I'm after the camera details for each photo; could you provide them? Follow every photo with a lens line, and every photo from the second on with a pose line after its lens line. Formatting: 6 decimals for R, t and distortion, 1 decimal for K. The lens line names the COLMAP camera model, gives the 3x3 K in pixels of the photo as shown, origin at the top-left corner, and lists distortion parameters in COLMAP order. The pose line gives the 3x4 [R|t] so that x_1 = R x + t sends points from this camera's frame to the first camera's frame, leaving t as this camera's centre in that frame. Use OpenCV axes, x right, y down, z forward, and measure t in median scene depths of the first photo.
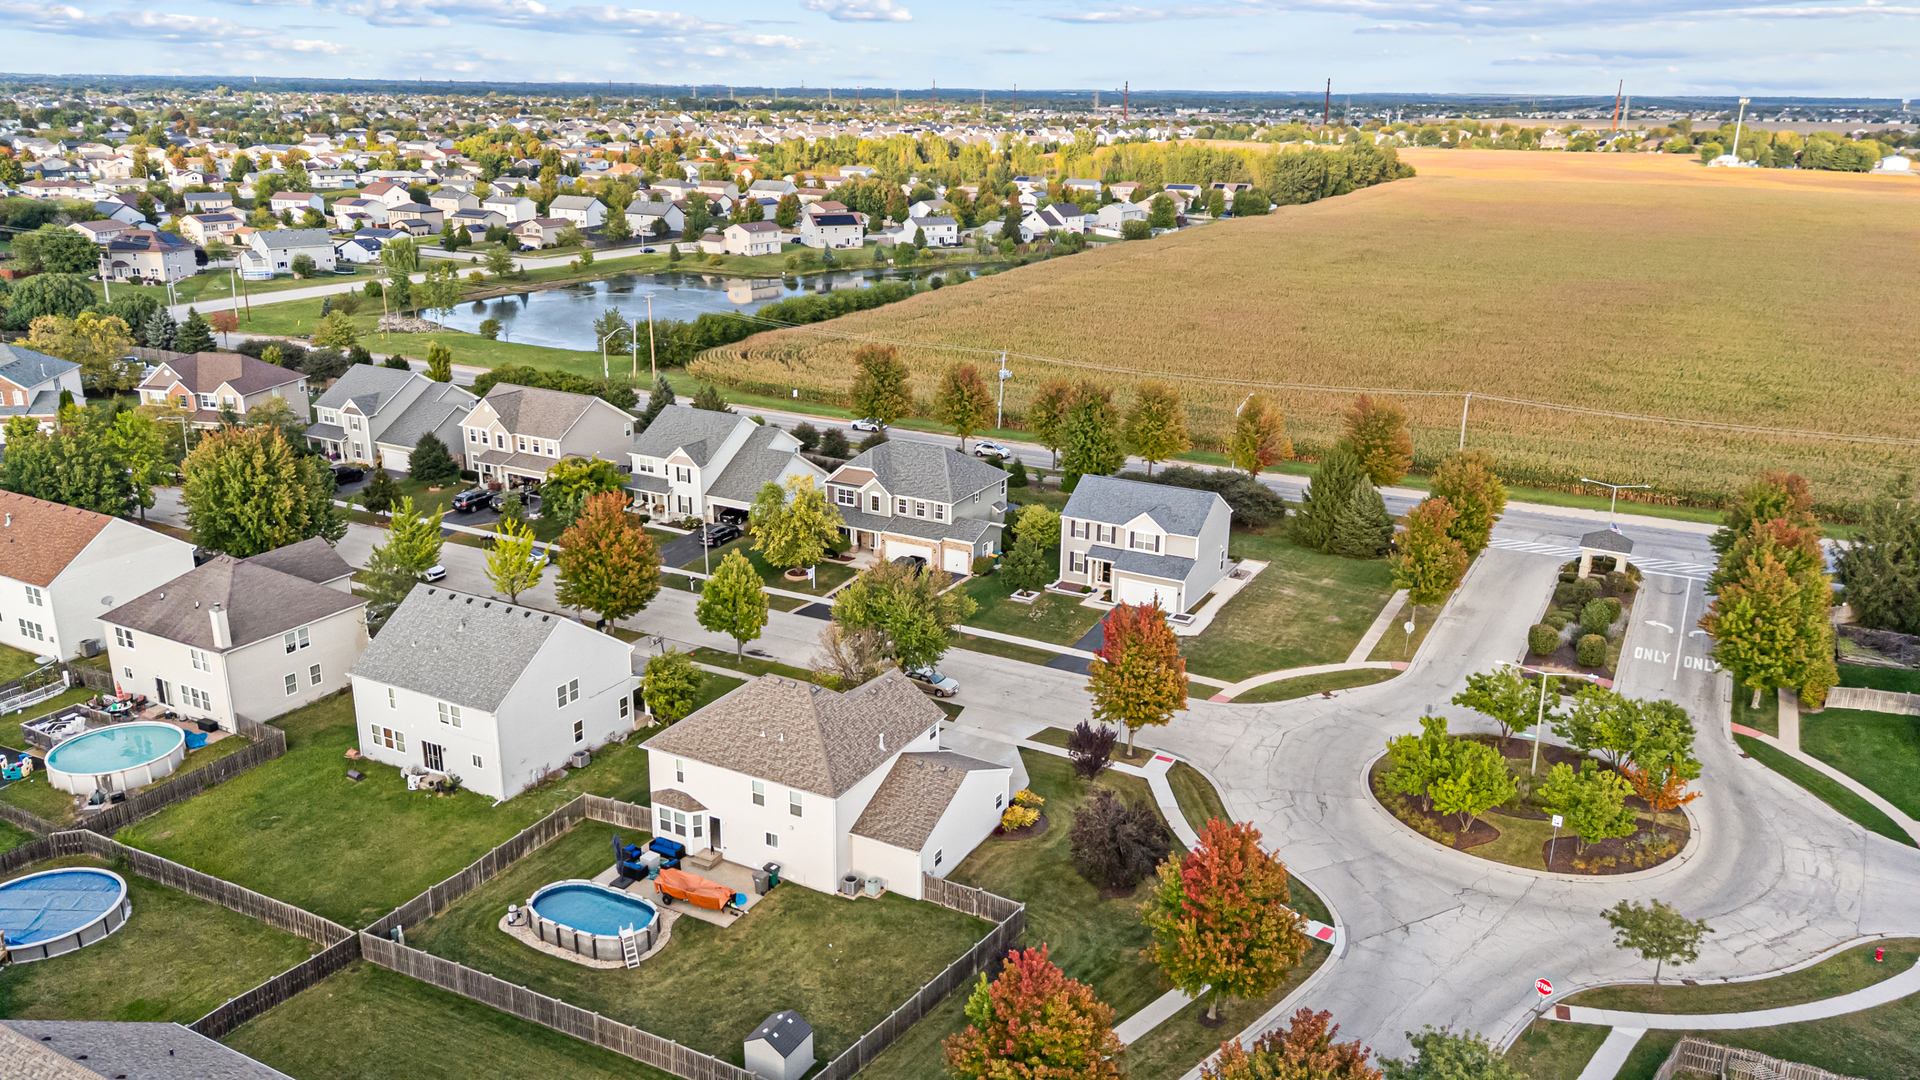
lens RADIAL K [[1399.7, 0, 960.0], [0, 1399.7, 540.0], [0, 0, 1]] dist [0.039313, -0.000905]
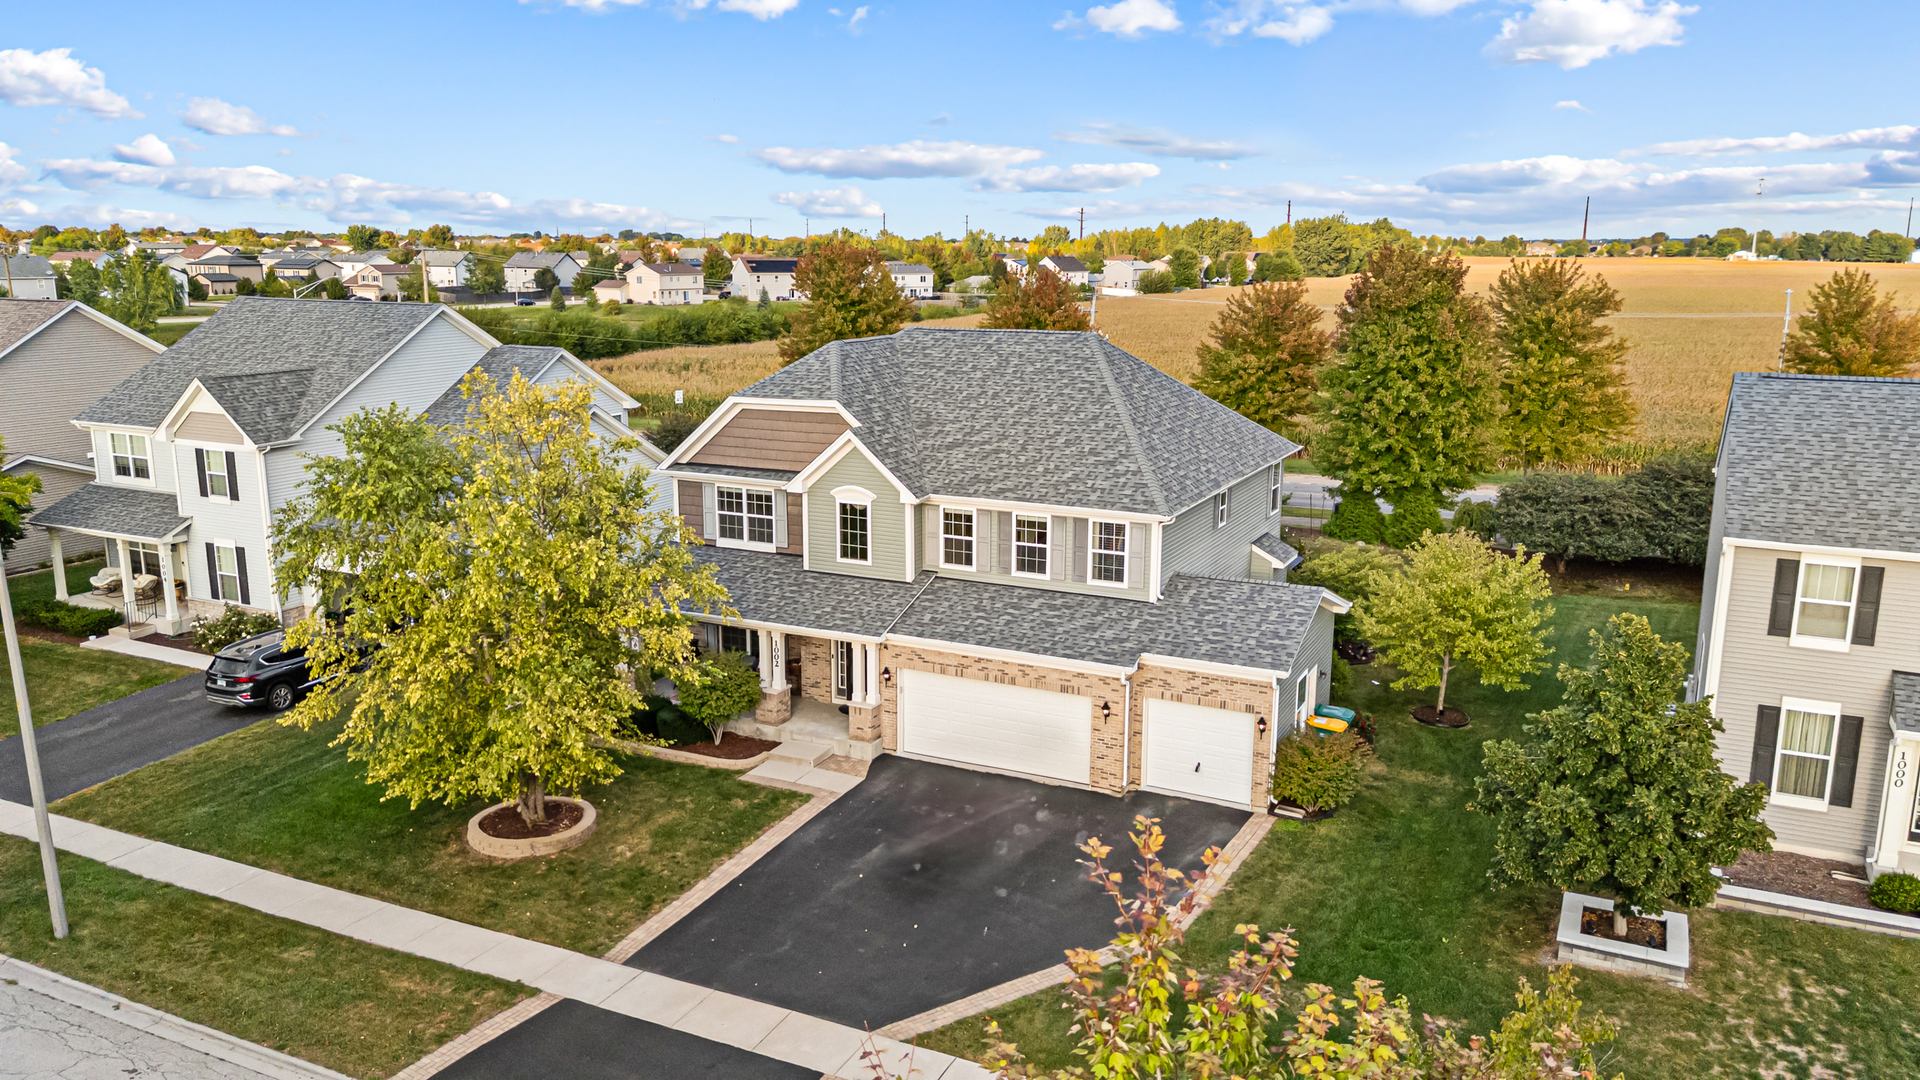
lens RADIAL K [[1399.7, 0, 960.0], [0, 1399.7, 540.0], [0, 0, 1]] dist [0.039313, -0.000905]
pose [[0.999264, -0.017612, 0.034082, -0.048735], [0.020957, 0.994723, -0.100432, 0.002322], [-0.032133, 0.101073, 0.994360, 0.726195]]
